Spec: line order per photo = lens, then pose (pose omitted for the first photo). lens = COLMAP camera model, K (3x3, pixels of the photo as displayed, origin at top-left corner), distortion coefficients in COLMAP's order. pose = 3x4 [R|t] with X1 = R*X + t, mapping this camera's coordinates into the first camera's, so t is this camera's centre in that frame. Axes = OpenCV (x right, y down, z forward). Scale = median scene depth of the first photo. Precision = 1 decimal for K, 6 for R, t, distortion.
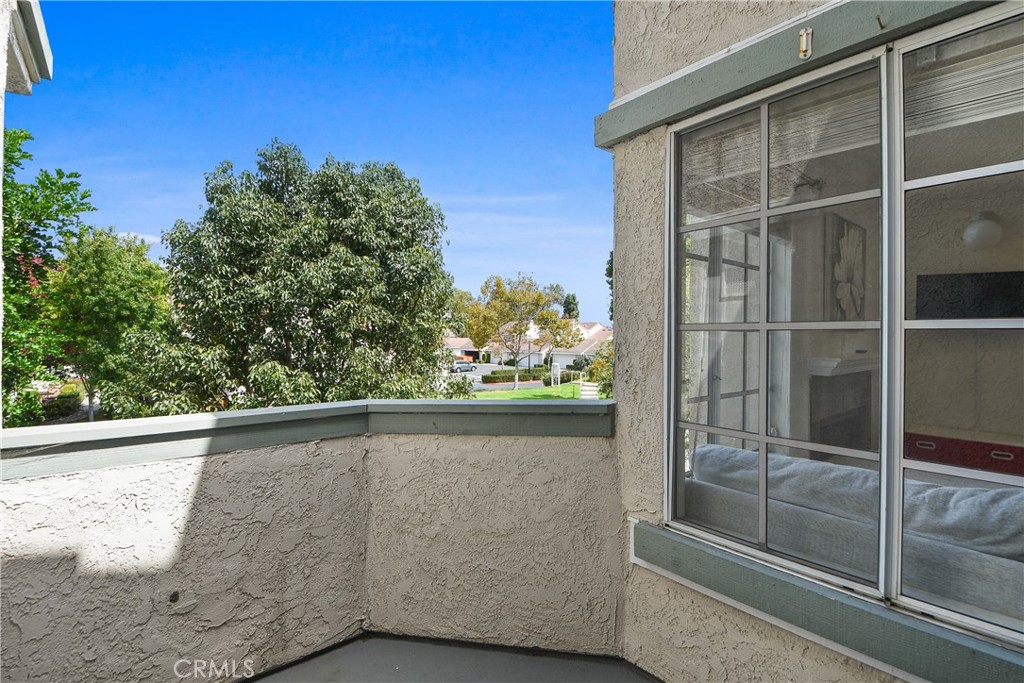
lens RADIAL K [[463.0, 0, 510.2], [0, 463.0, 340.6], [0, 0, 1]] dist [-0.001830, -0.006062]
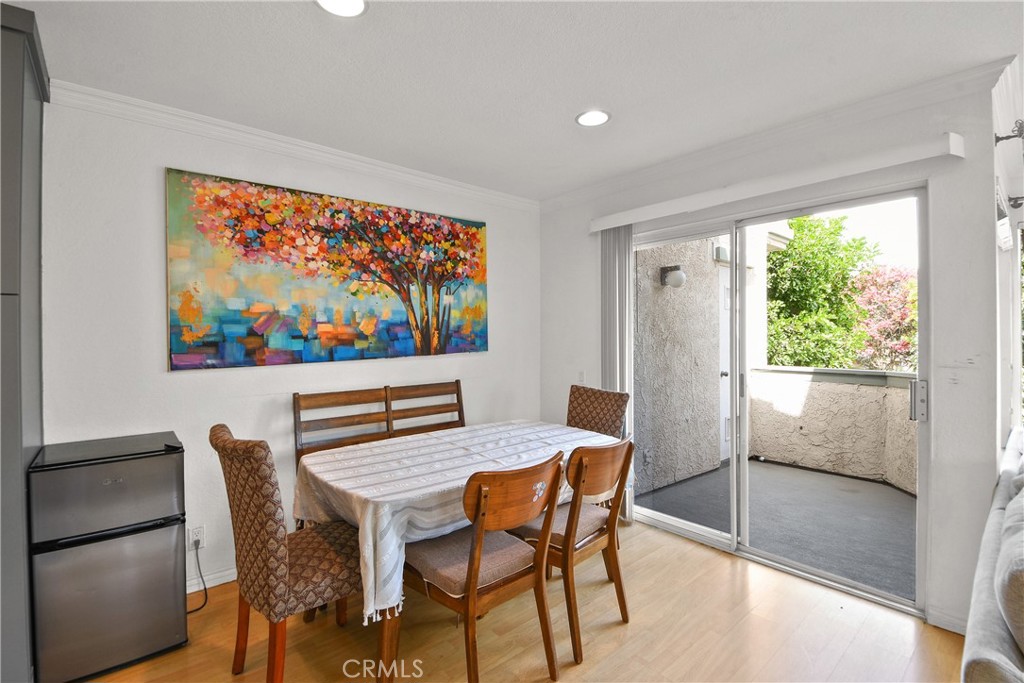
lens RADIAL K [[463.0, 0, 512.1], [0, 463.0, 333.4], [0, 0, 1]] dist [-0.001830, -0.006062]
pose [[0.011283, -0.007865, -0.999905, 1.846866], [-0.000140, 0.999969, -0.007867, -0.018851], [0.999936, 0.000229, 0.011281, -0.739530]]
